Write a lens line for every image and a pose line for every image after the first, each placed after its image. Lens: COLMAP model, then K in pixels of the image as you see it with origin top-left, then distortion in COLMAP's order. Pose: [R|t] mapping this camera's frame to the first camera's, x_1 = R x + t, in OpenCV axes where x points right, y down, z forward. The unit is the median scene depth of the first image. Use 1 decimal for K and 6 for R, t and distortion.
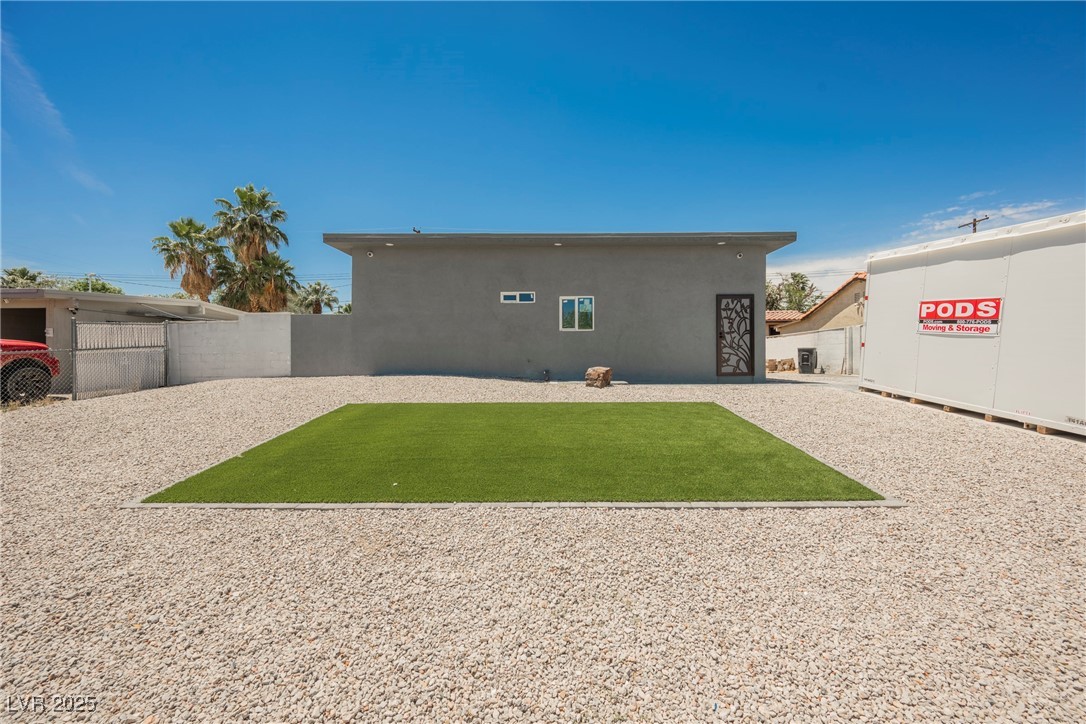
lens RADIAL K [[418.2, 0, 544.9], [0, 418.2, 363.4], [0, 0, 1]] dist [-0.001154, -0.000041]
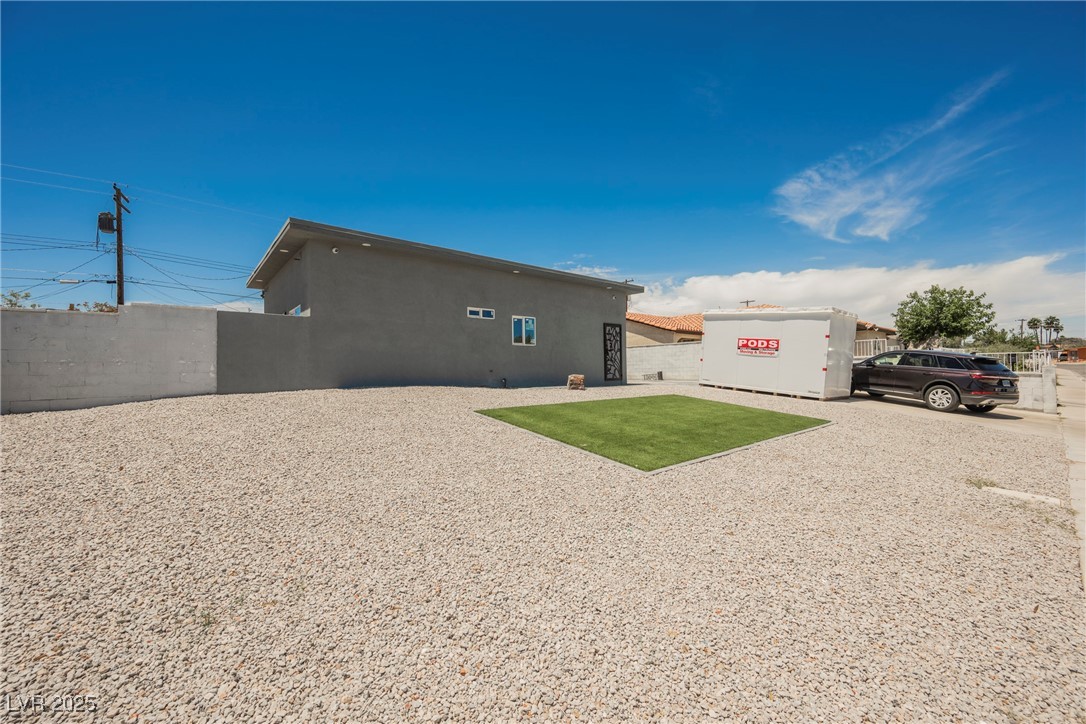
lens RADIAL K [[418.2, 0, 544.9], [0, 418.2, 363.4], [0, 0, 1]] dist [-0.001154, -0.000041]
pose [[0.766991, 0.005970, 0.641630, -0.644908], [0.013885, 0.999568, -0.025898, 0.005033], [-0.641507, 0.028773, 0.766577, 0.051574]]
